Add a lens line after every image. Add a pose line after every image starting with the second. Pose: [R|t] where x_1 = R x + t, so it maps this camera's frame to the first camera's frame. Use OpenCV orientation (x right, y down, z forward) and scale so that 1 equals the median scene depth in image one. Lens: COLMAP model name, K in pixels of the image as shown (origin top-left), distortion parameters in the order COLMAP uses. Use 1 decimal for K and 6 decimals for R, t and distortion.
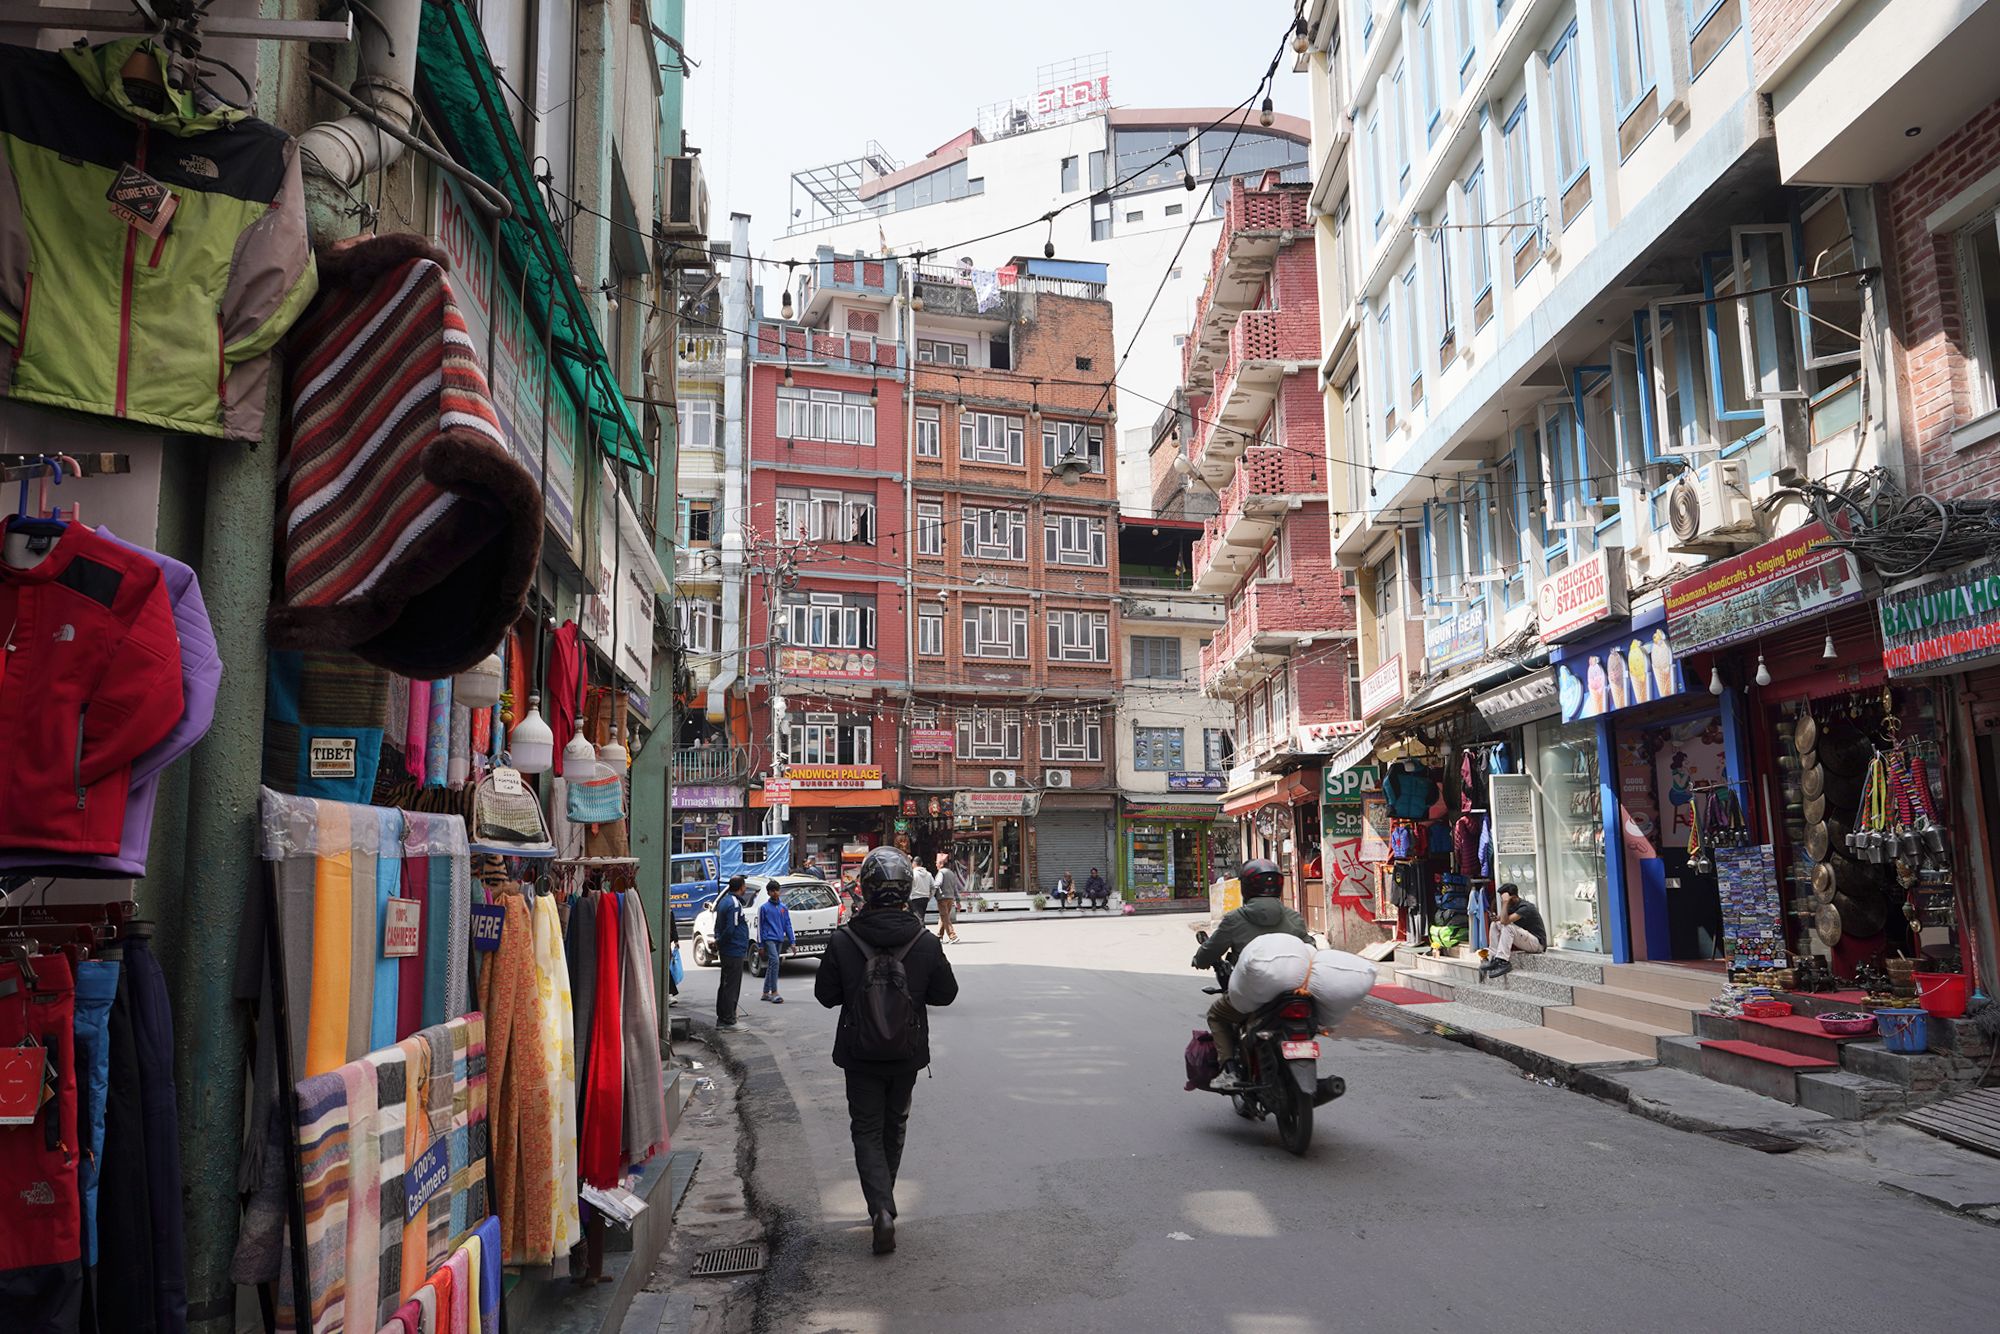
lens RADIAL K [[1308.7, 0, 1000.0], [0, 1308.7, 667.0], [0, 0, 1]] dist [-0.004125, 0.008201]
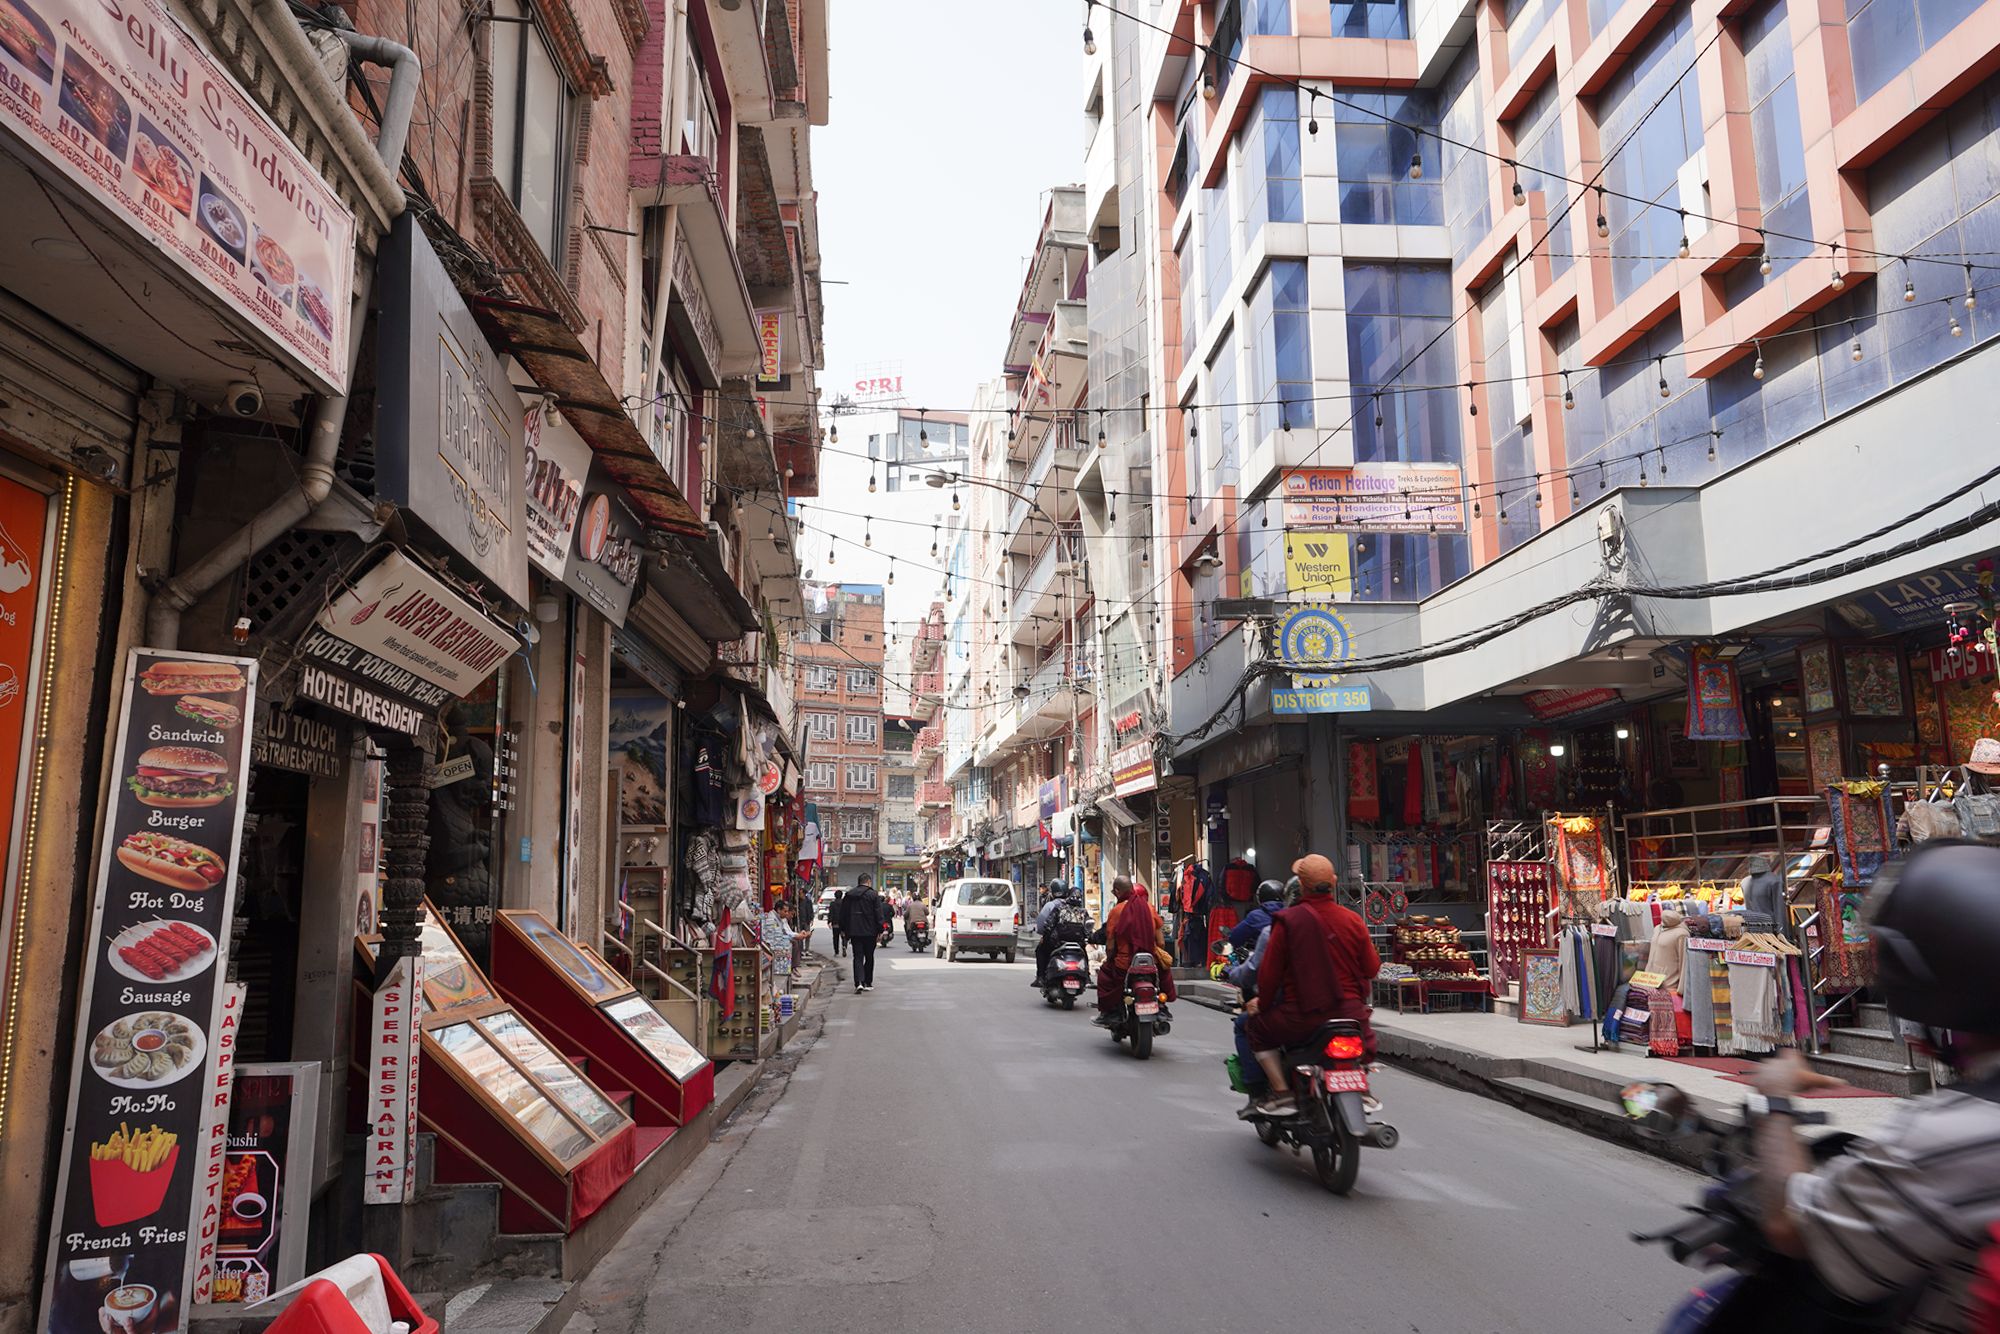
lens RADIAL K [[1347.3, 0, 997.4], [0, 1347.3, 658.4], [0, 0, 1]] dist [-0.000131, 0.004853]
pose [[0.990604, 0.028769, 0.133698, -0.014476], [-0.026156, 0.999432, -0.021256, -0.163716], [-0.134234, 0.017560, 0.990794, -1.058046]]
